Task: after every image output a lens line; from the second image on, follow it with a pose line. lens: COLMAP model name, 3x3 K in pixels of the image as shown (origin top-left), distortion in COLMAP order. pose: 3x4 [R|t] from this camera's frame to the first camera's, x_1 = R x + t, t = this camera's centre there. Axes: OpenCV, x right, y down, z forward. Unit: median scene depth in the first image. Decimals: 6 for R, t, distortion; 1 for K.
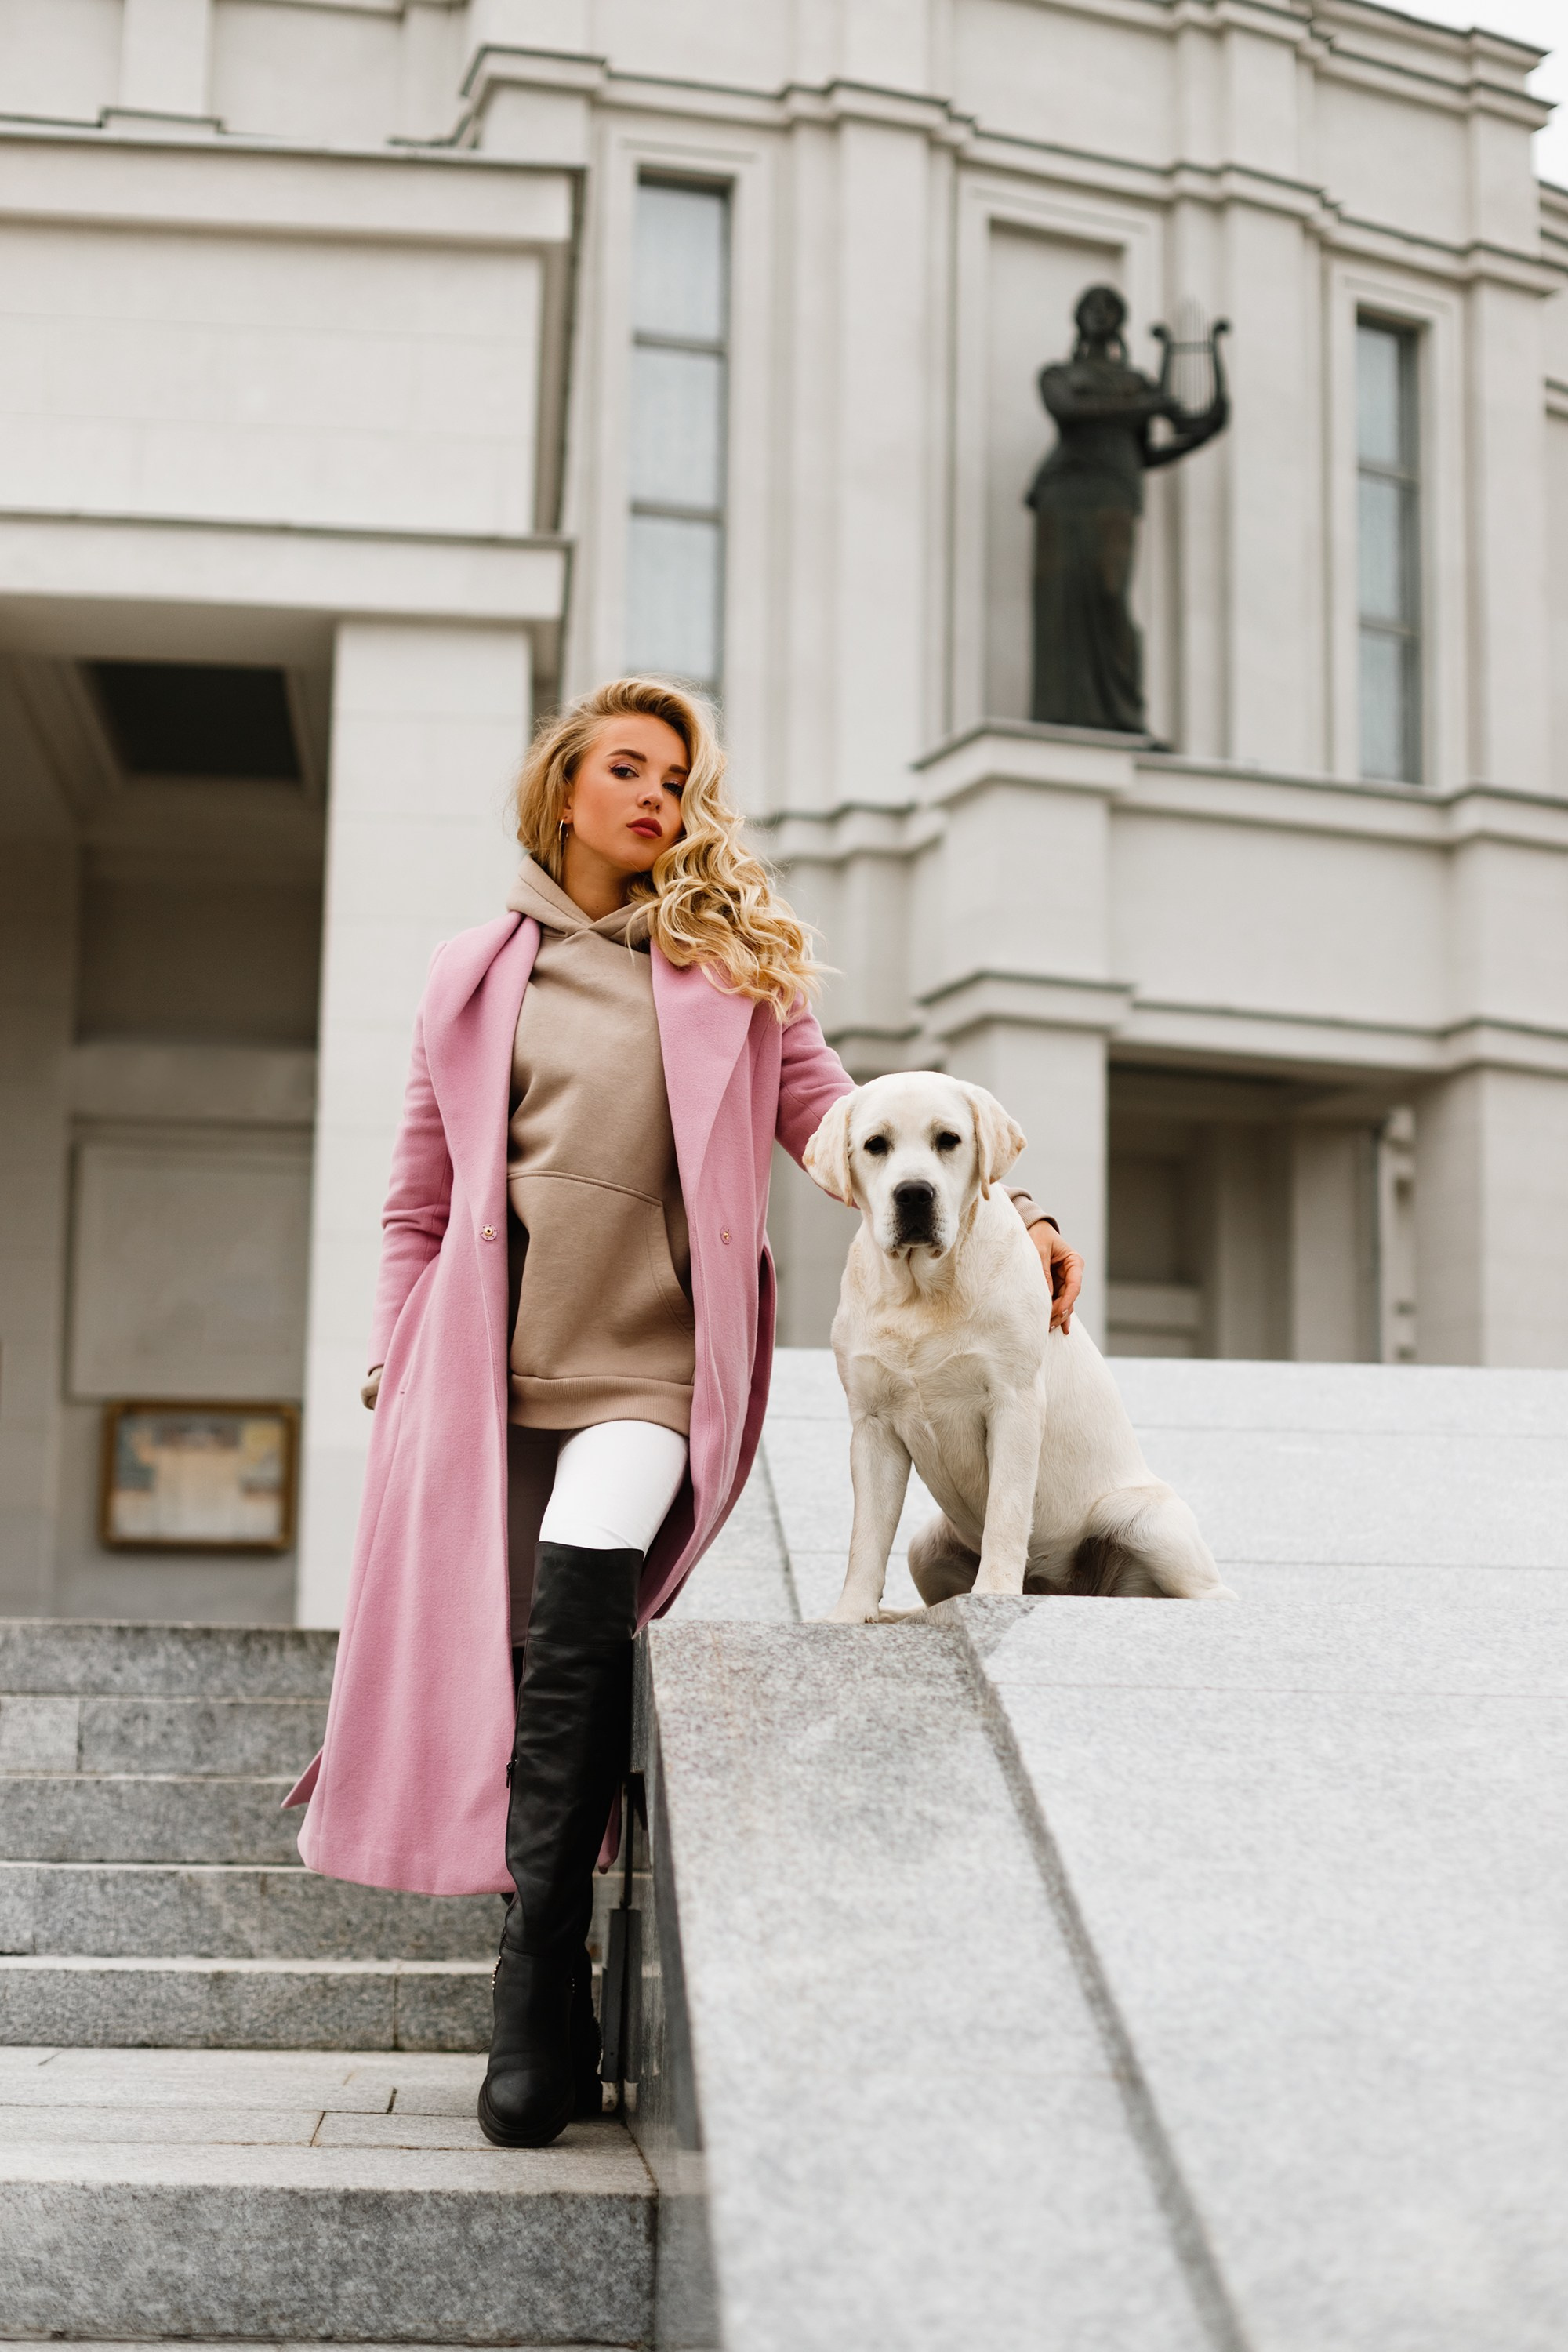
lens RADIAL K [[3737.4, 0, 784.0], [0, 3737.4, 1176.0], [0, 0, 1]] dist [-0.036602, 0.104268]
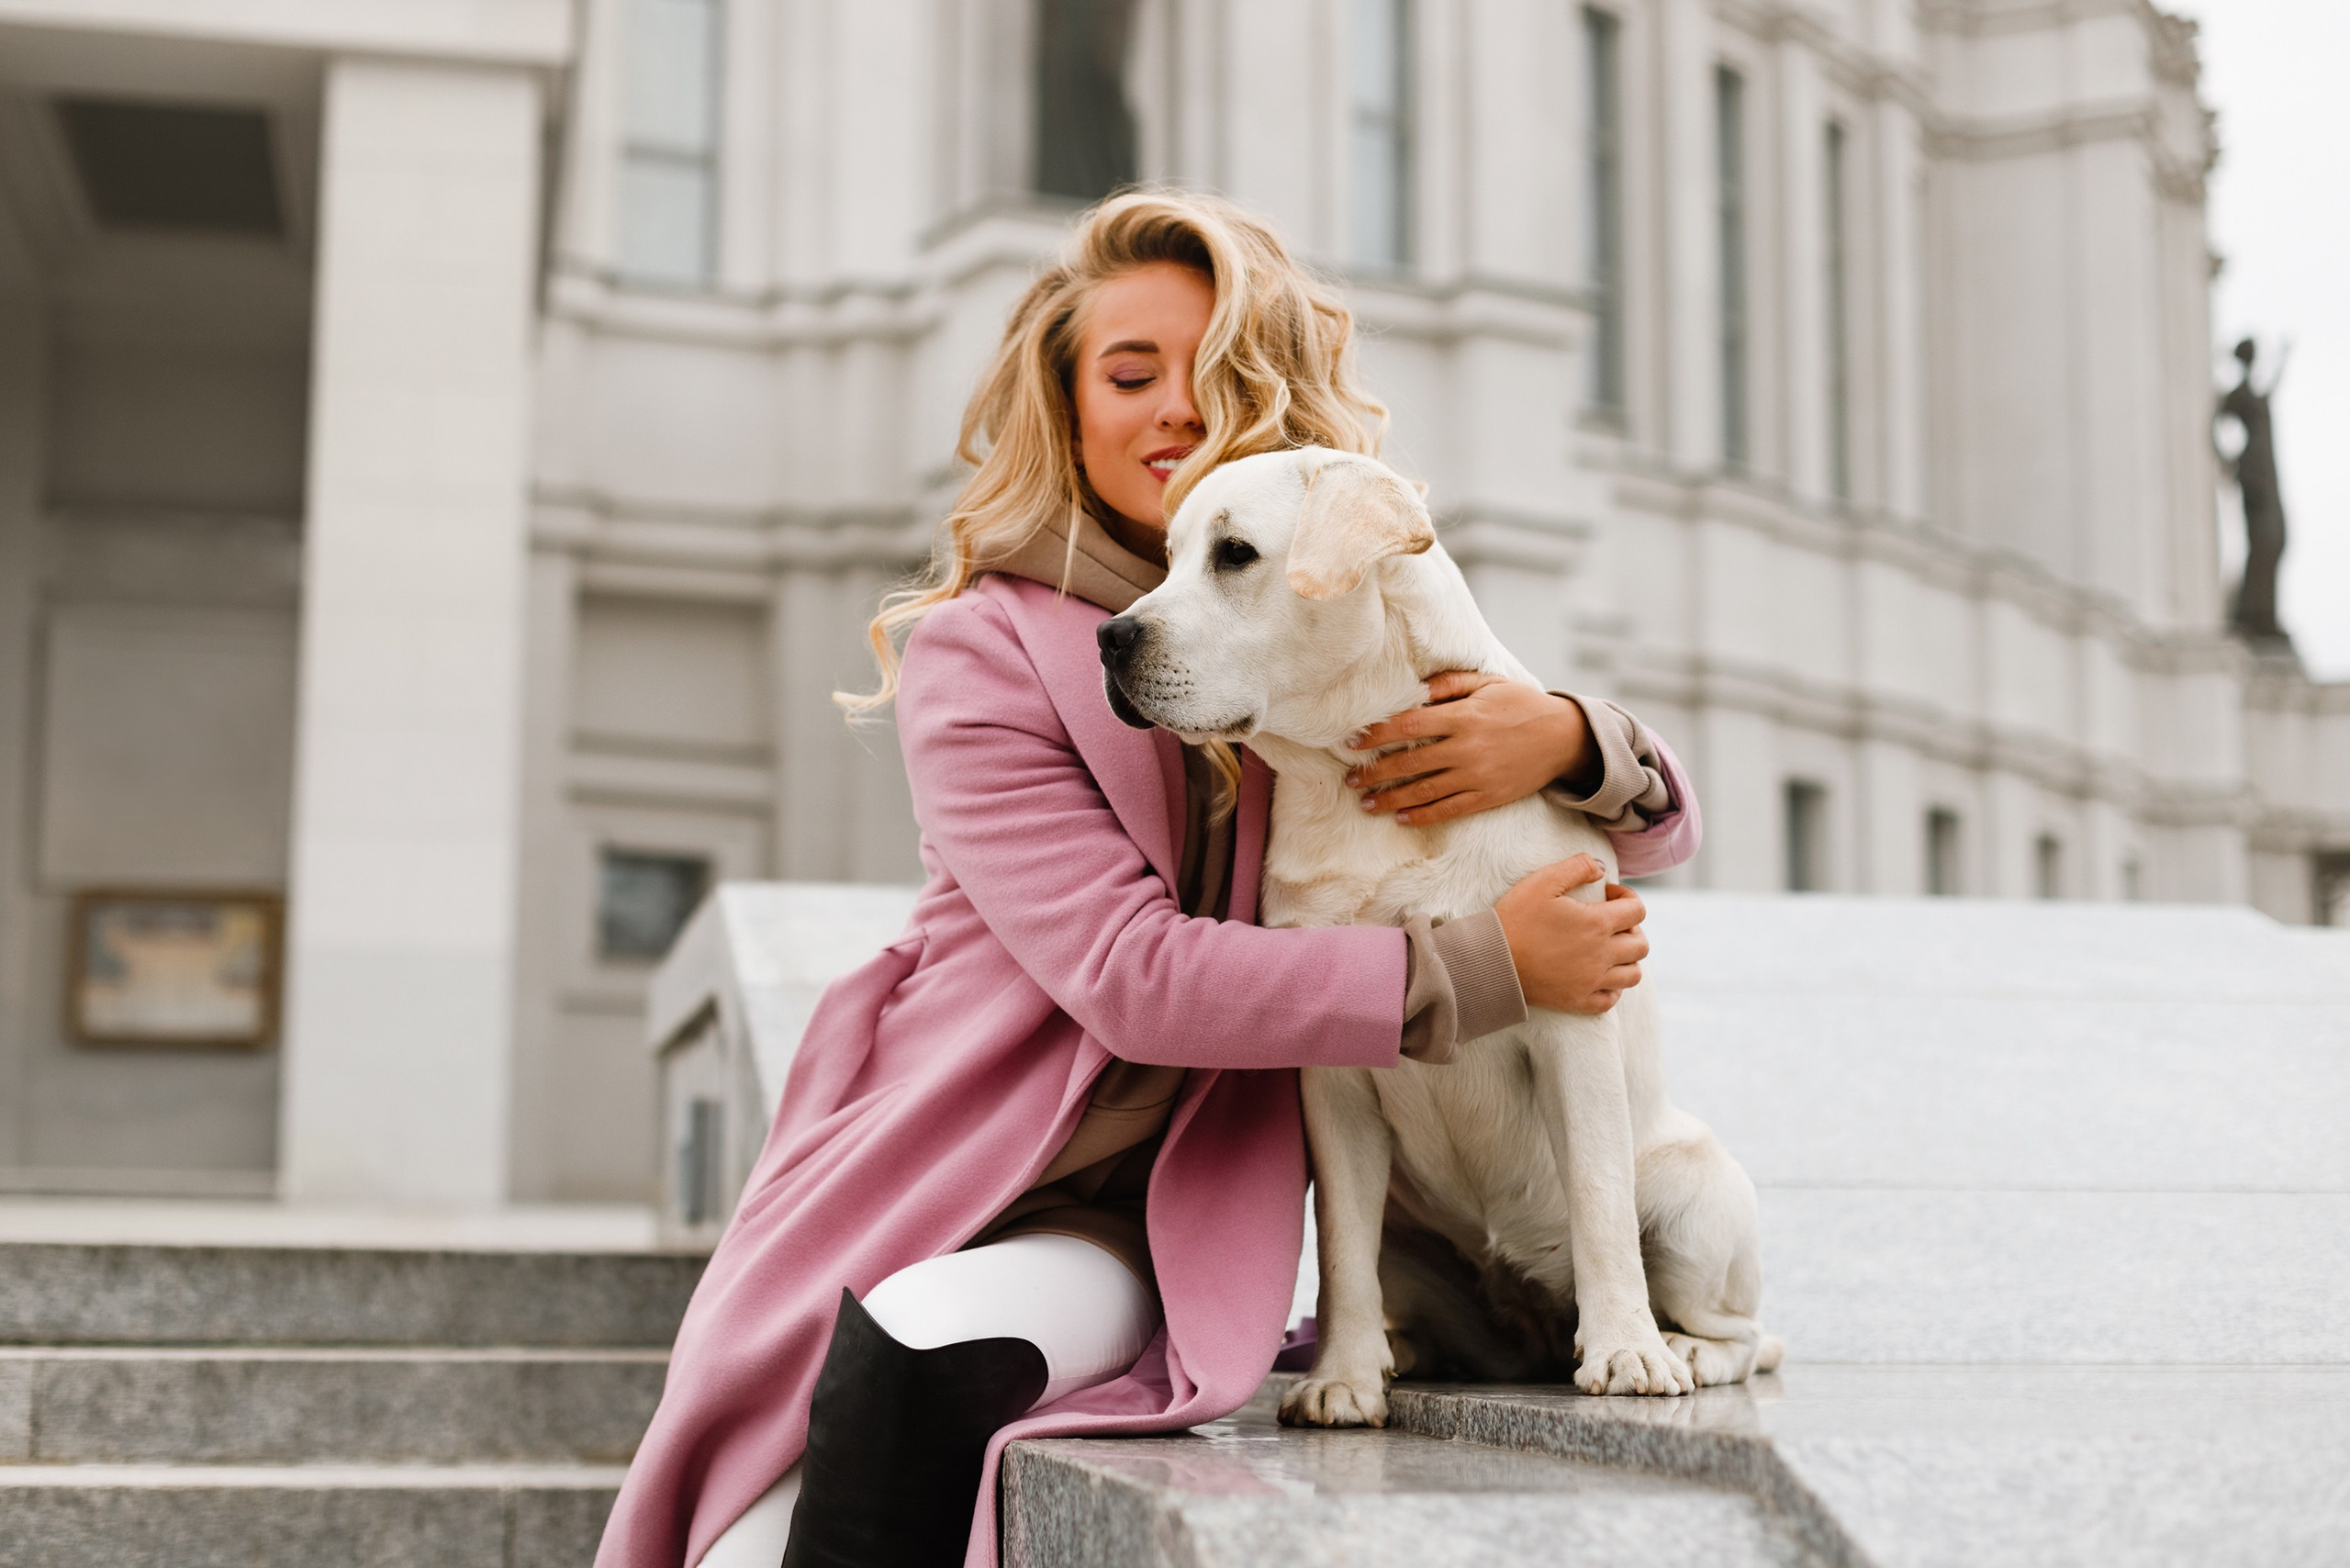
lens RADIAL K [[3734.3, 0, 1175.0], [0, 3734.3, 784.0], [0, 0, 1]] dist [-0.036602, 0.104268]
pose [[0.994202, 0.005012, 0.107412, -0.057932], [-0.008503, 0.999450, 0.032061, 0.004494], [-0.107192, -0.032788, 0.993698, 0.323397]]
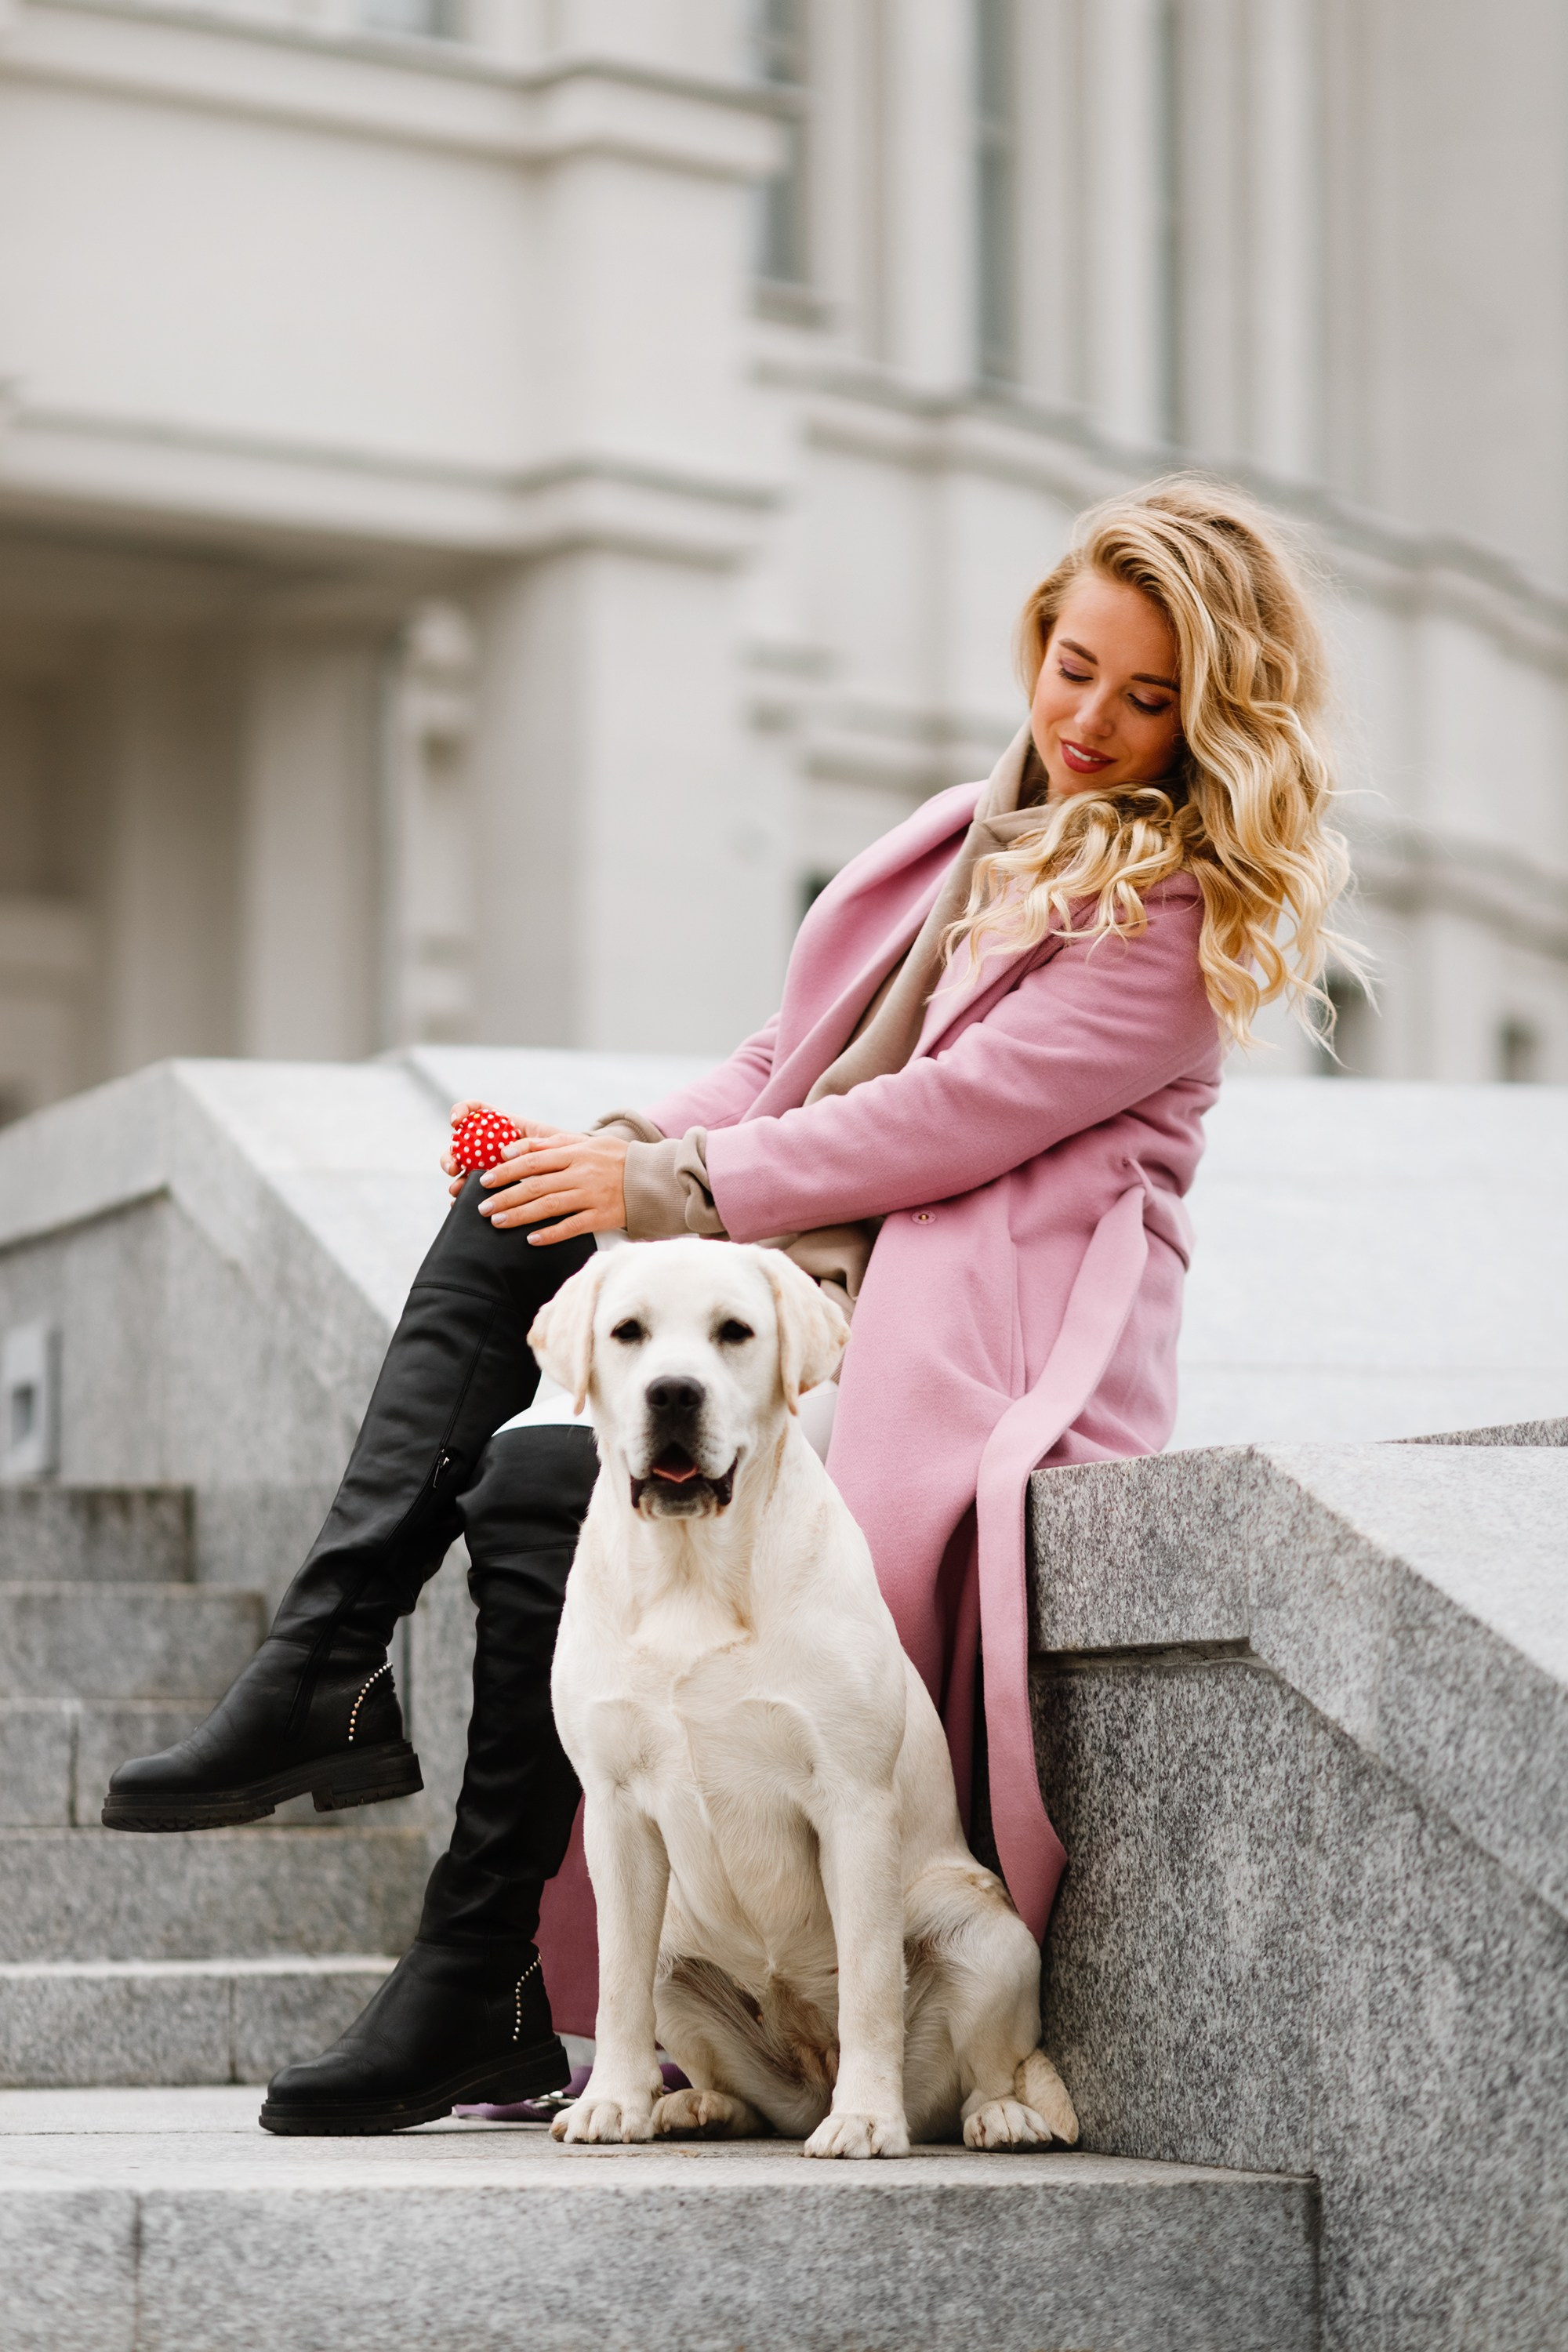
lens RADIAL K [[6448.9, 0, 784.0], [0, 6448.9, 1176.0], [0, 0, 1]] dist [0.004490, -0.521863]
pose [[0.975101, 0.002786, 0.221743, -0.267314], [-0.018579, 0.997432, 0.069165, -0.014887], [-0.220981, -0.071562, 0.972649, -0.157443]]
